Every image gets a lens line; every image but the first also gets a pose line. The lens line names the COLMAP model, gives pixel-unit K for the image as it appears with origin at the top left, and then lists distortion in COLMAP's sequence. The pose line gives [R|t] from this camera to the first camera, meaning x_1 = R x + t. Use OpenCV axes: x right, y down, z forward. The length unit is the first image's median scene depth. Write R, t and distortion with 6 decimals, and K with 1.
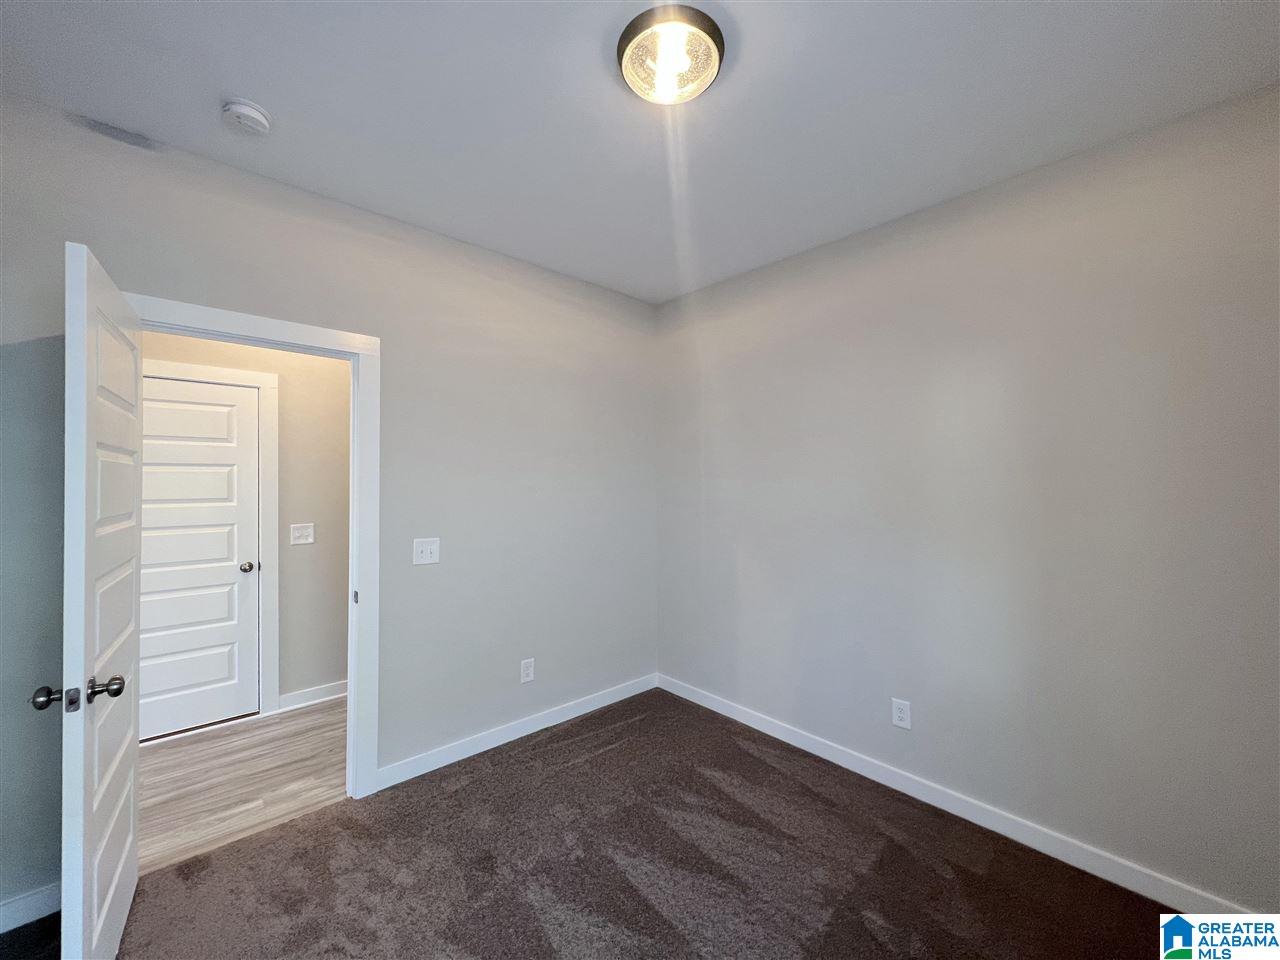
lens RADIAL K [[512.4, 0, 638.4], [0, 512.4, 480.5], [0, 0, 1]] dist [-0.002804, 0.000902]
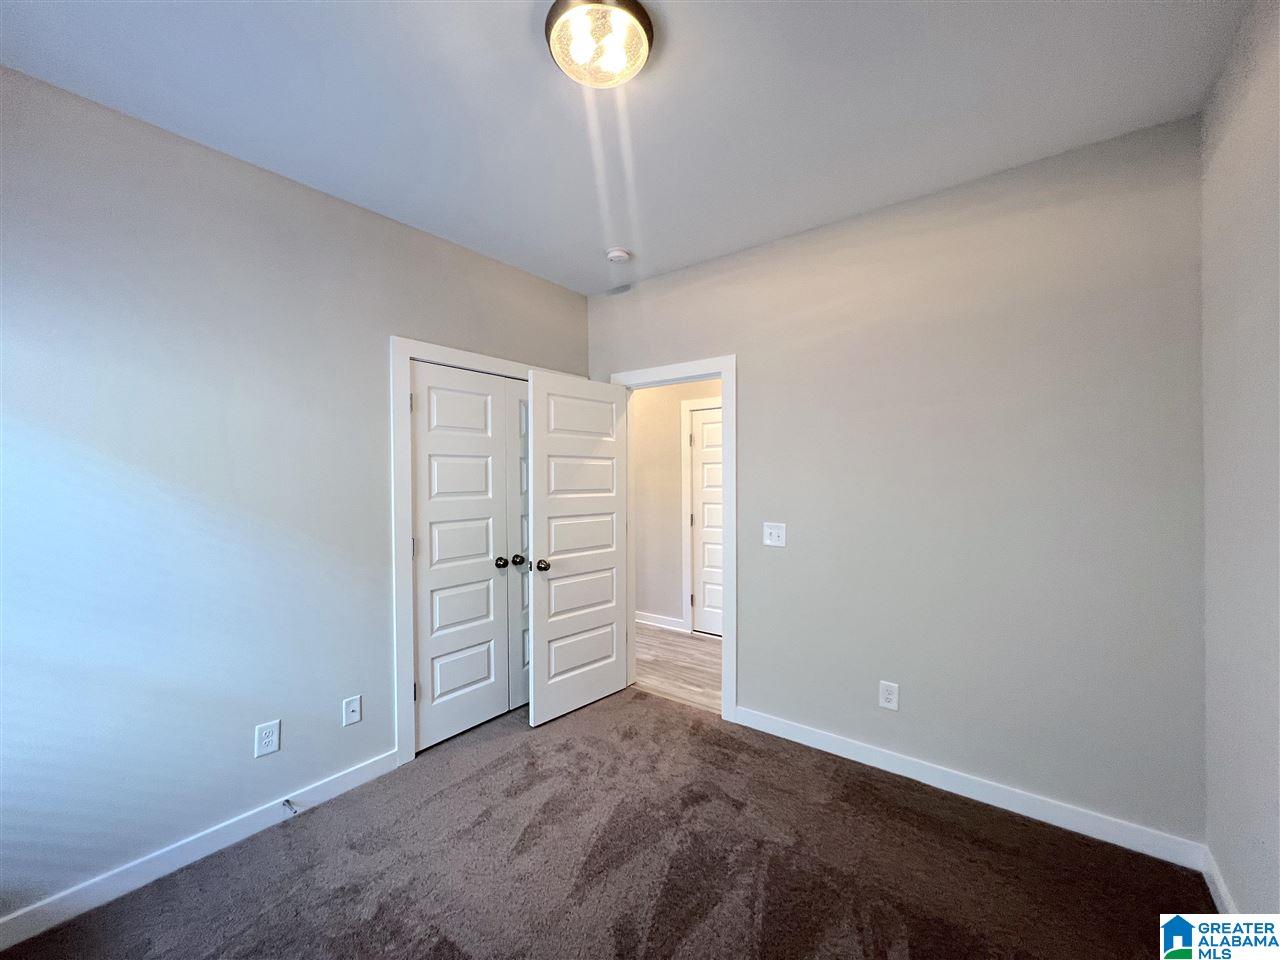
lens RADIAL K [[512.4, 0, 638.4], [0, 512.4, 480.5], [0, 0, 1]] dist [-0.002804, 0.000902]
pose [[0.163423, 0.001391, -0.986555, 0.690745], [0.007971, 0.999965, 0.002730, 0.018527], [0.986524, -0.008310, 0.163406, 0.589923]]
